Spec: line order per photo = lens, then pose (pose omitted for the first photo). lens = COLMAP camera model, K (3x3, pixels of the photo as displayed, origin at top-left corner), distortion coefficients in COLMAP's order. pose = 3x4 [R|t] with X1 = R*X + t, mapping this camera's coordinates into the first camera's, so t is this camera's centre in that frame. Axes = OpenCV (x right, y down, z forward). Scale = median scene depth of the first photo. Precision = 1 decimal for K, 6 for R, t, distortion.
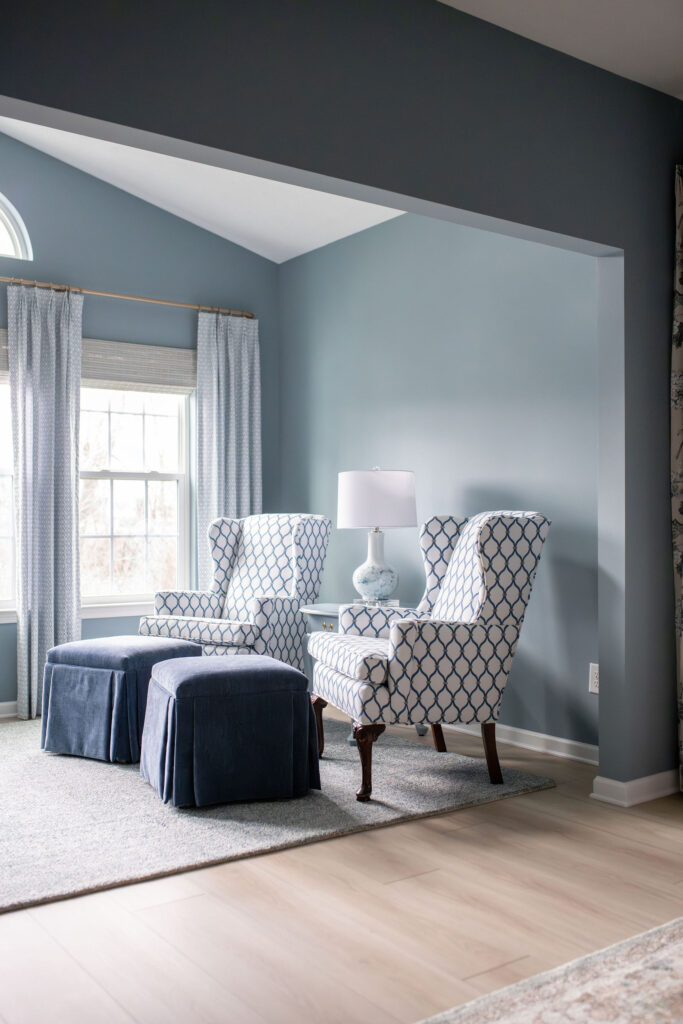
lens RADIAL K [[987.5, 0, 342.4], [0, 987.5, 510.9], [0, 0, 1]] dist [-0.026543, 0.000000]
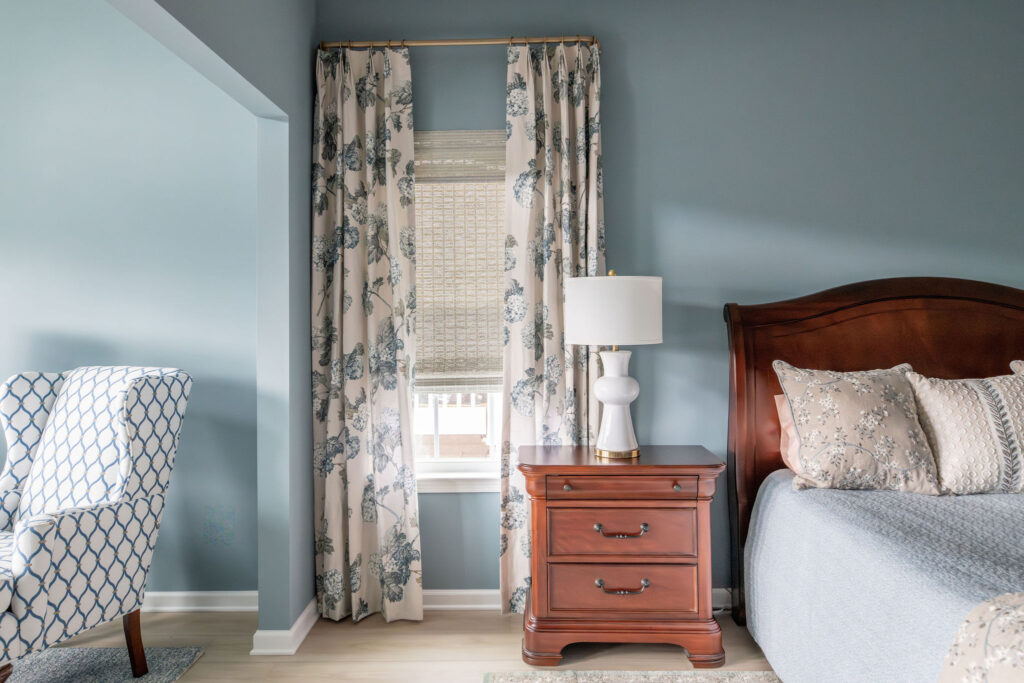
lens RADIAL K [[690.1, 0, 504.4], [0, 690.1, 315.3], [0, 0, 1]] dist [0.004772, -0.004585]
pose [[0.599228, 0.005557, 0.800559, -0.152040], [-0.000067, 0.999976, -0.006891, -0.047032], [-0.800578, 0.004076, 0.599214, 0.358941]]
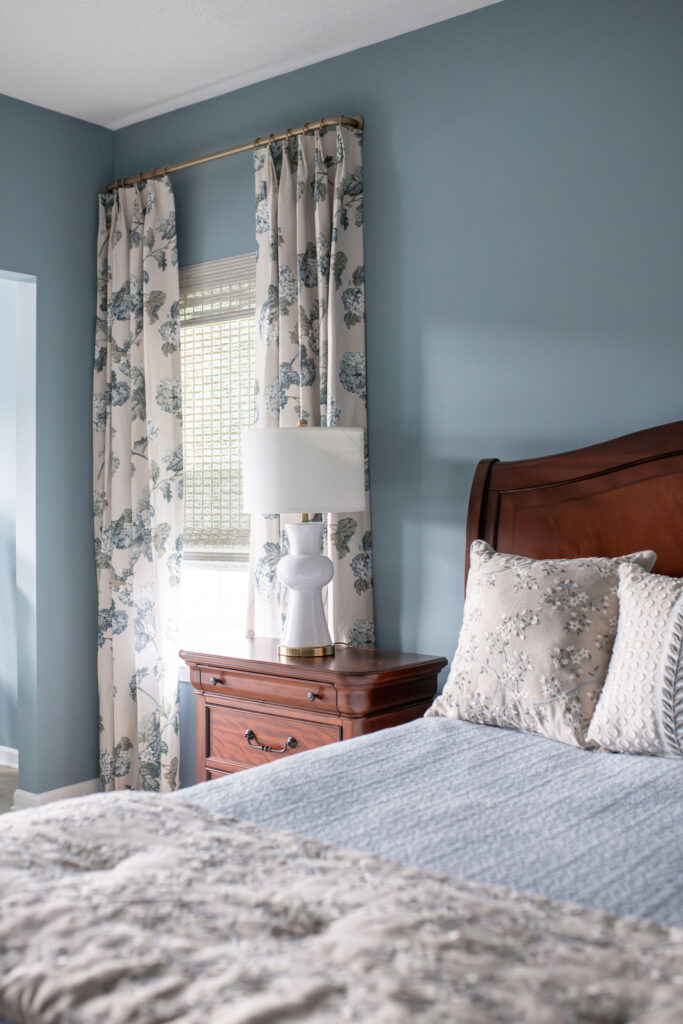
lens RADIAL K [[1074.2, 0, 340.2], [0, 1074.2, 504.9], [0, 0, 1]] dist [-0.063218, 0.000000]
pose [[0.962585, -0.003988, 0.270950, 0.273328], [-0.000279, 0.999877, 0.015709, -0.042981], [-0.270979, -0.015197, 0.962465, -0.148609]]
